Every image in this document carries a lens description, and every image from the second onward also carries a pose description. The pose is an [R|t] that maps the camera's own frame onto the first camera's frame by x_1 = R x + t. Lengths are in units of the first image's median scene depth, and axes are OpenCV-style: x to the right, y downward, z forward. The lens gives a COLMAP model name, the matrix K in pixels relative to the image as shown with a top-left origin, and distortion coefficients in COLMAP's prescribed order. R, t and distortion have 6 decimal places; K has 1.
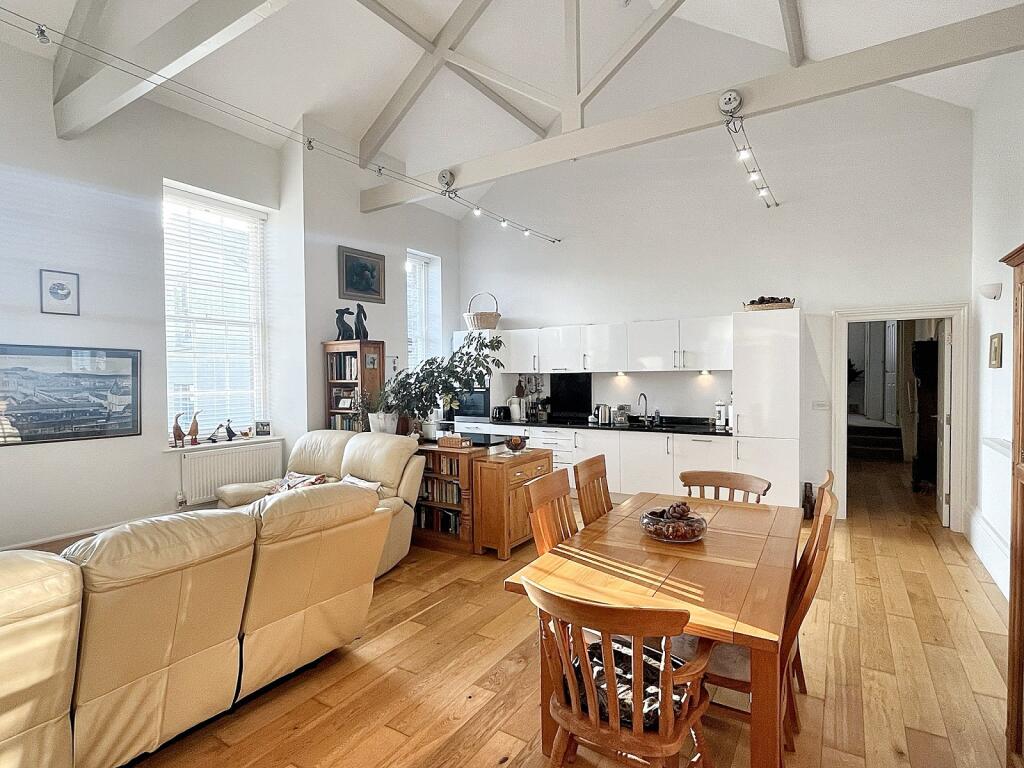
lens RADIAL K [[504.4, 0, 512.0], [0, 504.4, 384.0], [0, 0, 1]] dist [-0.028383, -0.000053]
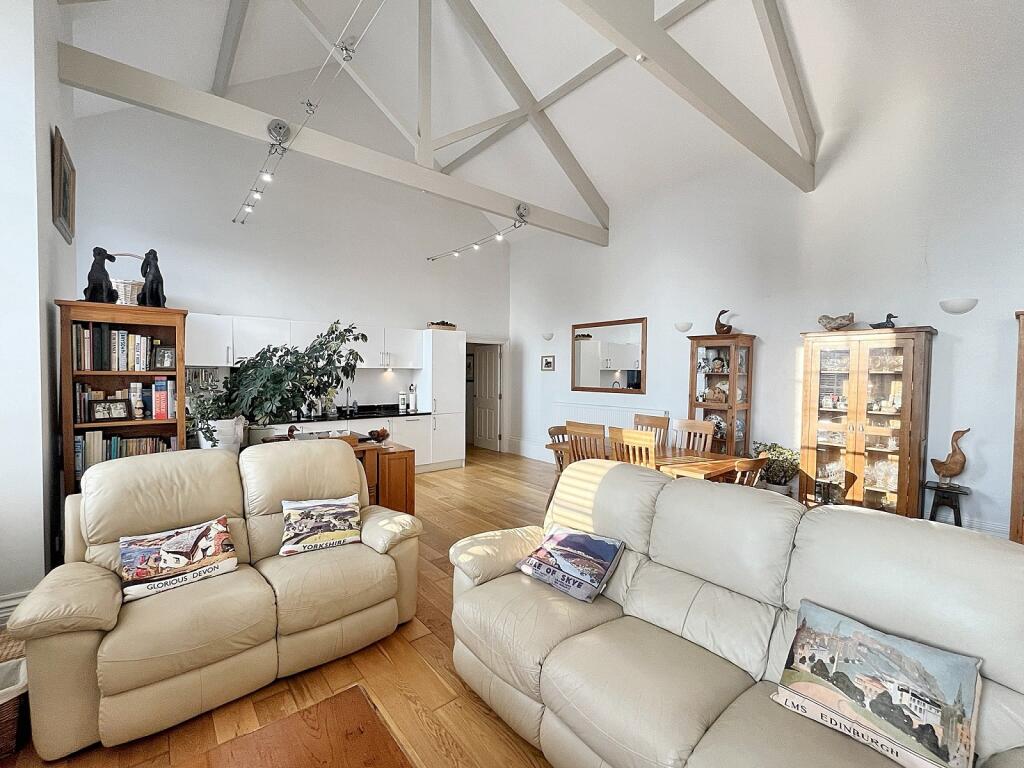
lens RADIAL K [[421.0, 0, 512.0], [0, 421.0, 384.0], [0, 0, 1]] dist [0.000946, 0.000029]
pose [[0.324472, -0.011043, 0.945831, -0.641728], [0.002289, 0.999938, 0.010889, 0.003171], [-0.945893, -0.001368, 0.324477, 0.396613]]
